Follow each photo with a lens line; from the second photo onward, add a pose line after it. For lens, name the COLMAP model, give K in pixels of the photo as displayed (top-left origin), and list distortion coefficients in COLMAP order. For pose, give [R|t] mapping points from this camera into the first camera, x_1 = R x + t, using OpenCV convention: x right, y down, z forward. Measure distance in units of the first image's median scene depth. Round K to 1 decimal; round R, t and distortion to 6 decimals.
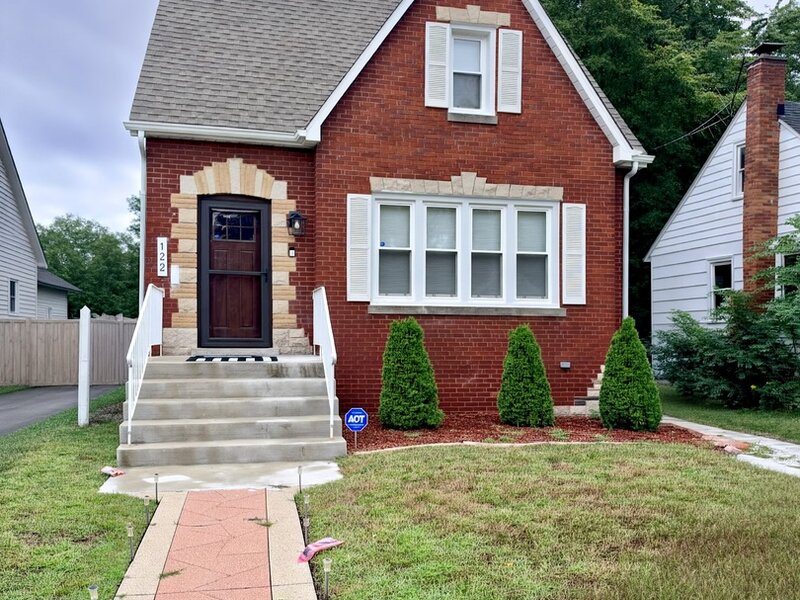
lens RADIAL K [[745.9, 0, 399.3], [0, 745.9, 299.1], [0, 0, 1]] dist [0.077980, 0.000000]
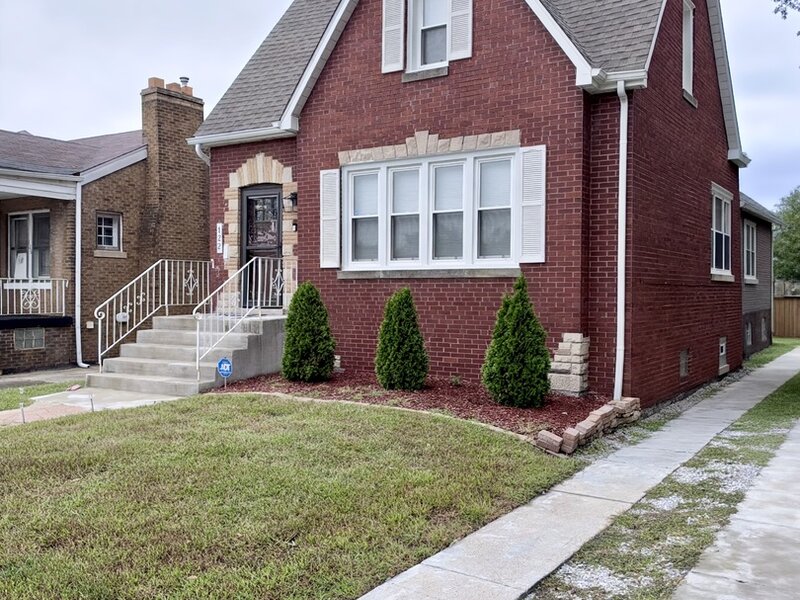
lens RADIAL K [[745.9, 0, 398.9], [0, 745.9, 301.3], [0, 0, 1]] dist [0.077980, 0.000000]
pose [[0.694629, 0.001836, -0.719365, 0.804665], [0.032026, 0.998926, 0.033474, 0.018893], [0.718654, -0.046291, 0.693825, 0.300966]]
